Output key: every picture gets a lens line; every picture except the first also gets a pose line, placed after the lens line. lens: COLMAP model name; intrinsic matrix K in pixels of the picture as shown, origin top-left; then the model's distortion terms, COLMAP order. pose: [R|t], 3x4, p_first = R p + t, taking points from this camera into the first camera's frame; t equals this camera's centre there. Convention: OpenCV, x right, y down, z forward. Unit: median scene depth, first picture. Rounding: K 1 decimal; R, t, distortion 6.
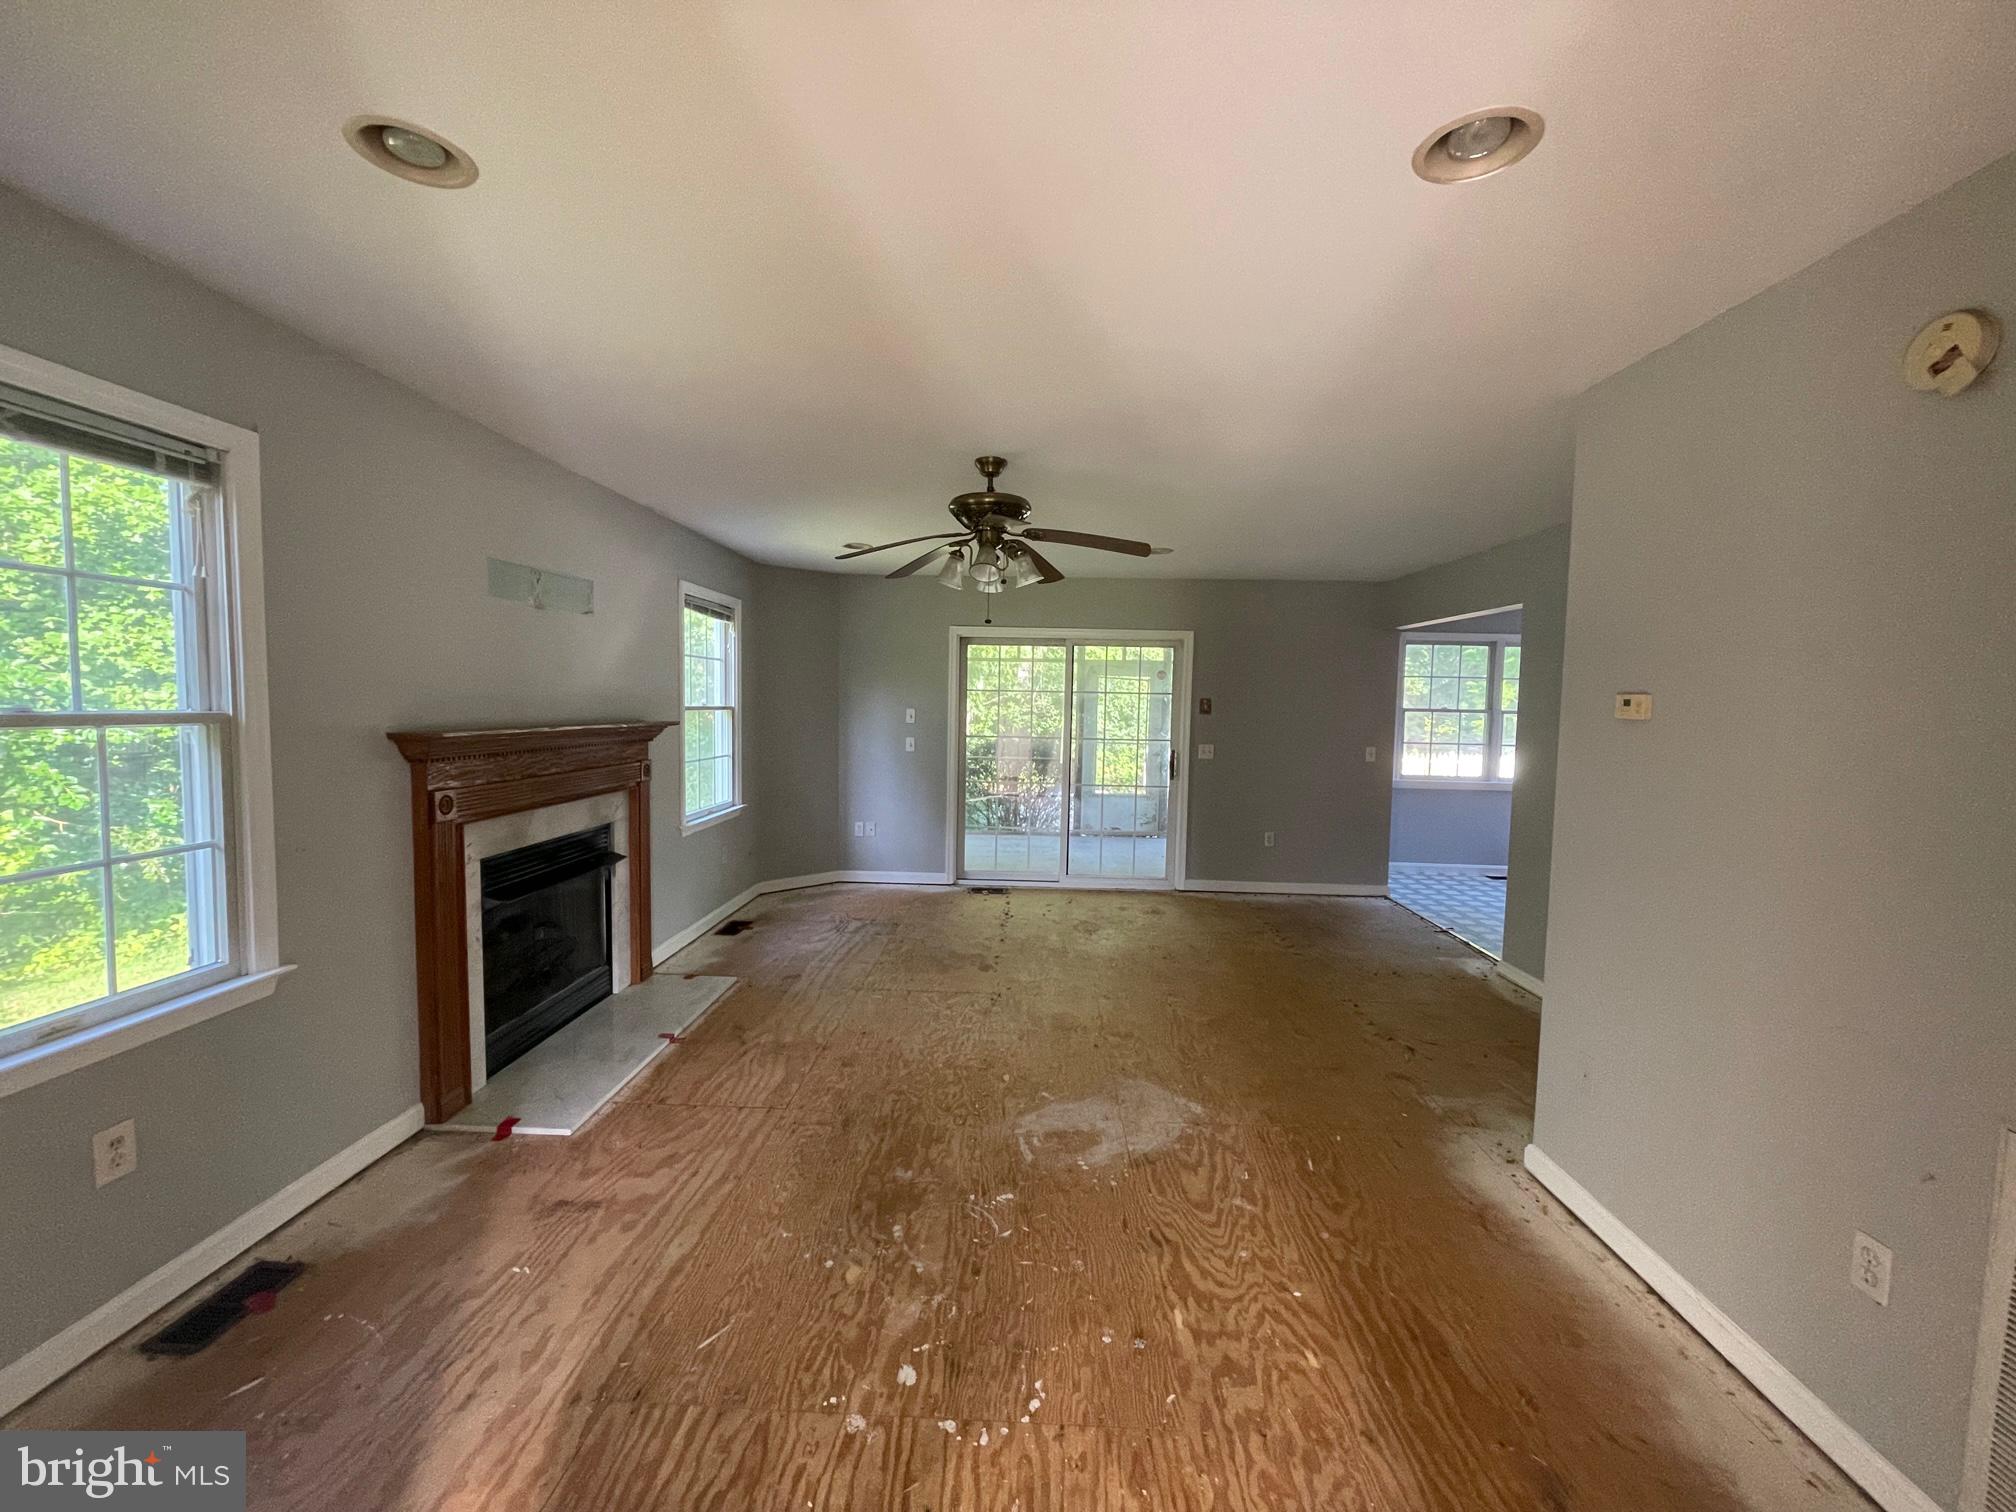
lens RADIAL K [[812.8, 0, 1007.8], [0, 812.8, 754.5], [0, 0, 1]] dist [-0.001590, -0.000022]
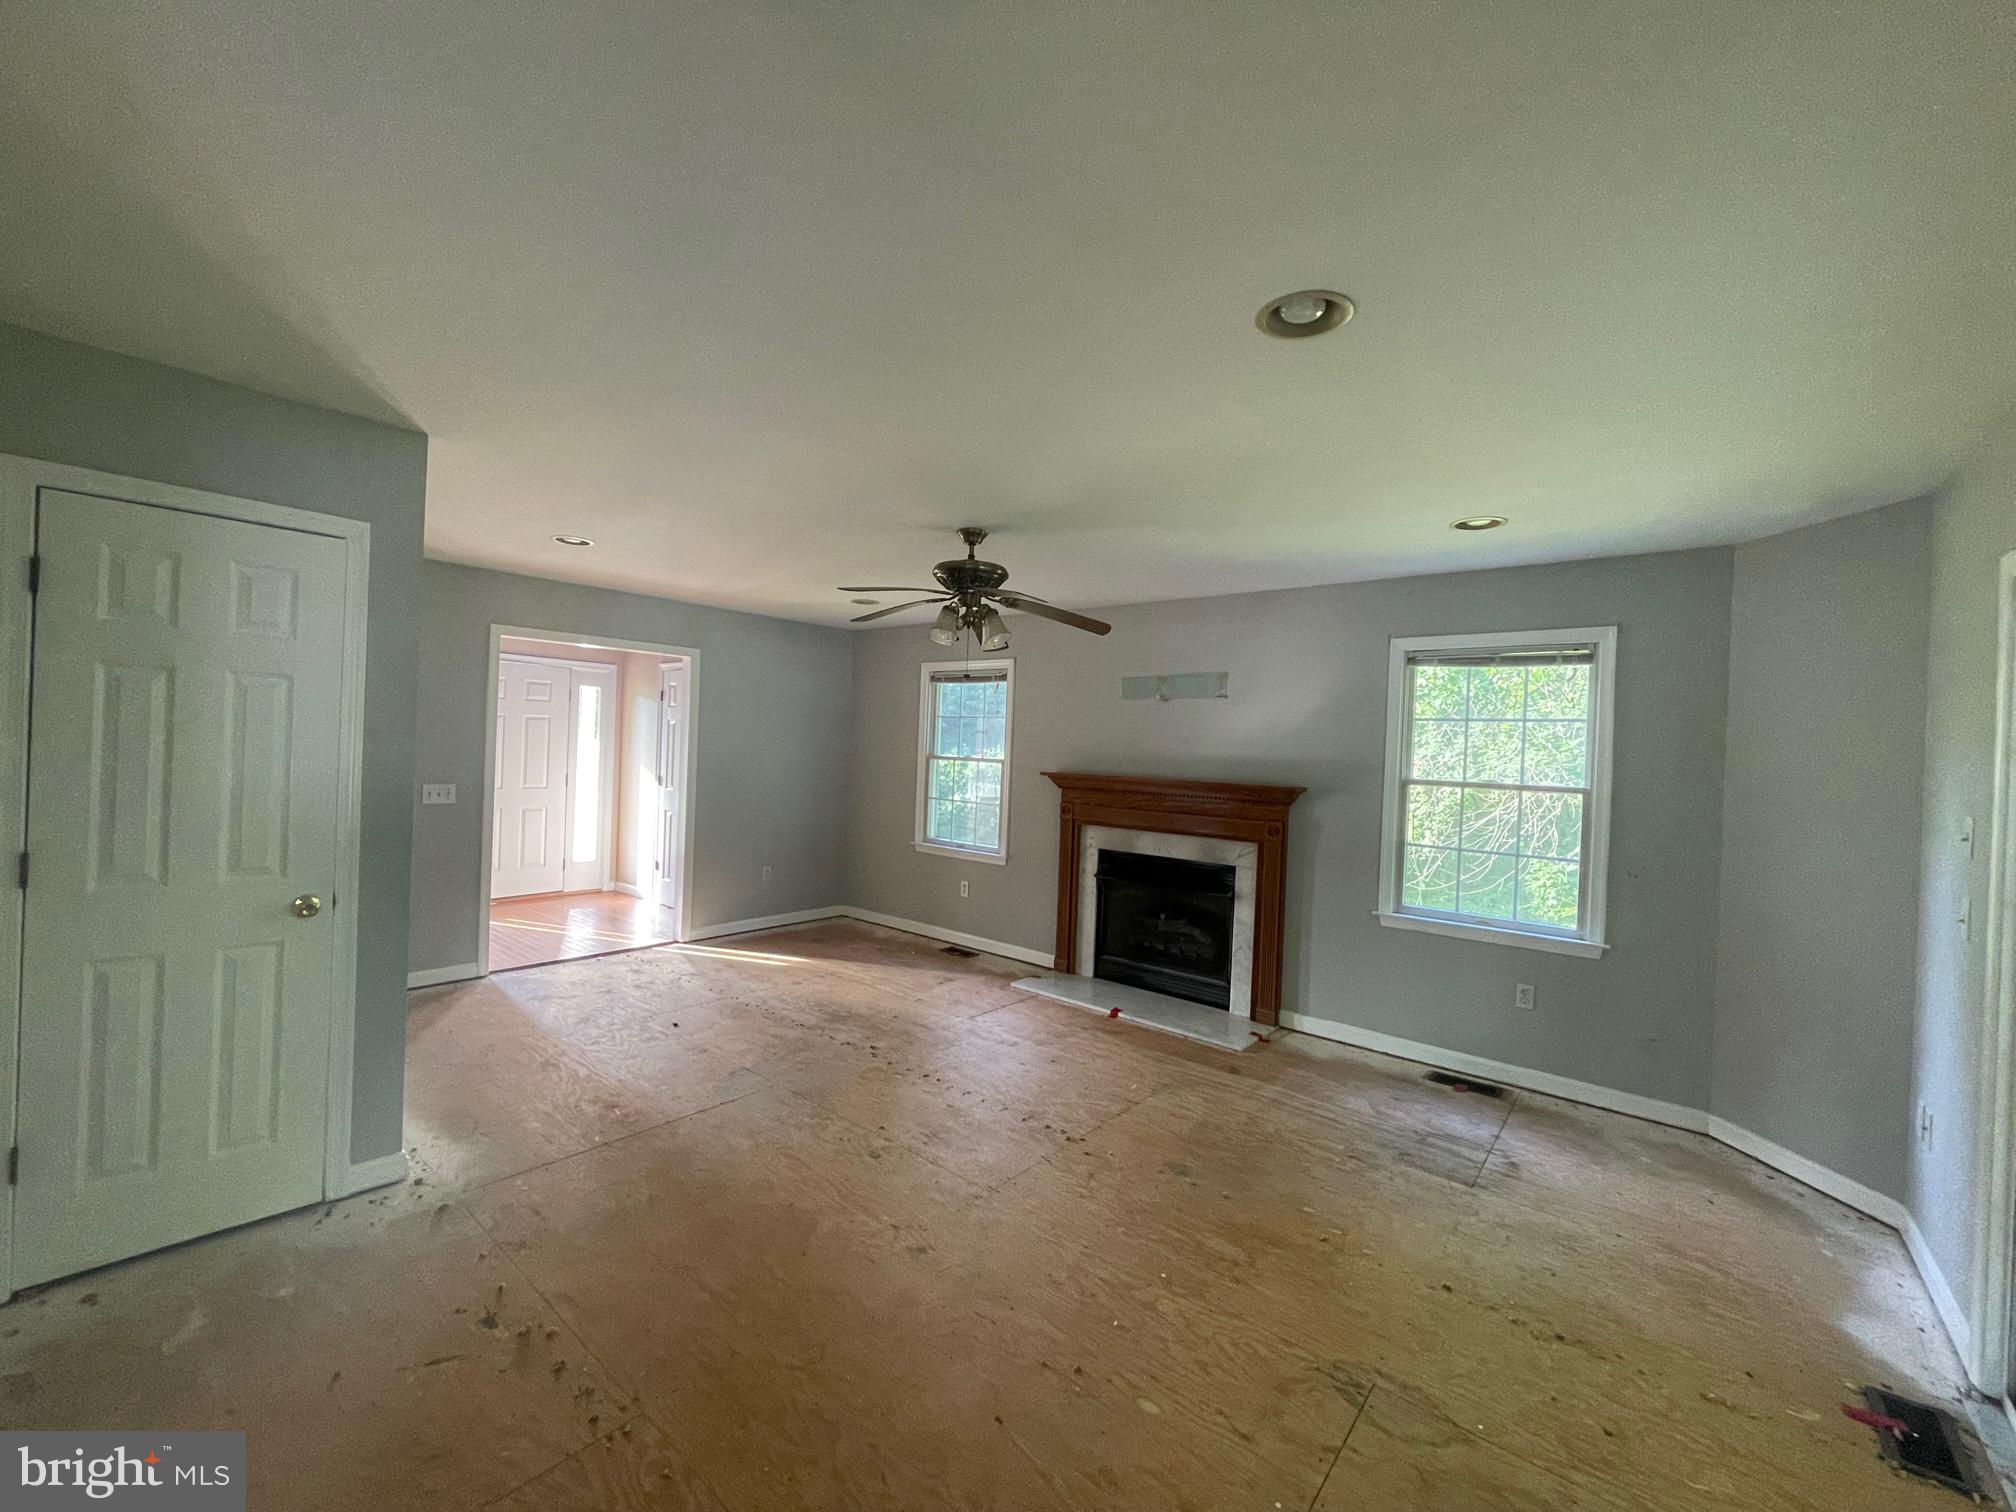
lens RADIAL K [[812.8, 0, 1006.8], [0, 812.8, 754.2], [0, 0, 1]] dist [-0.001590, -0.000022]
pose [[-0.614644, -0.039947, -0.787792, 0.732448], [-0.102461, 0.994299, 0.029522, -0.089913], [0.782122, 0.098864, -0.615233, 1.587387]]
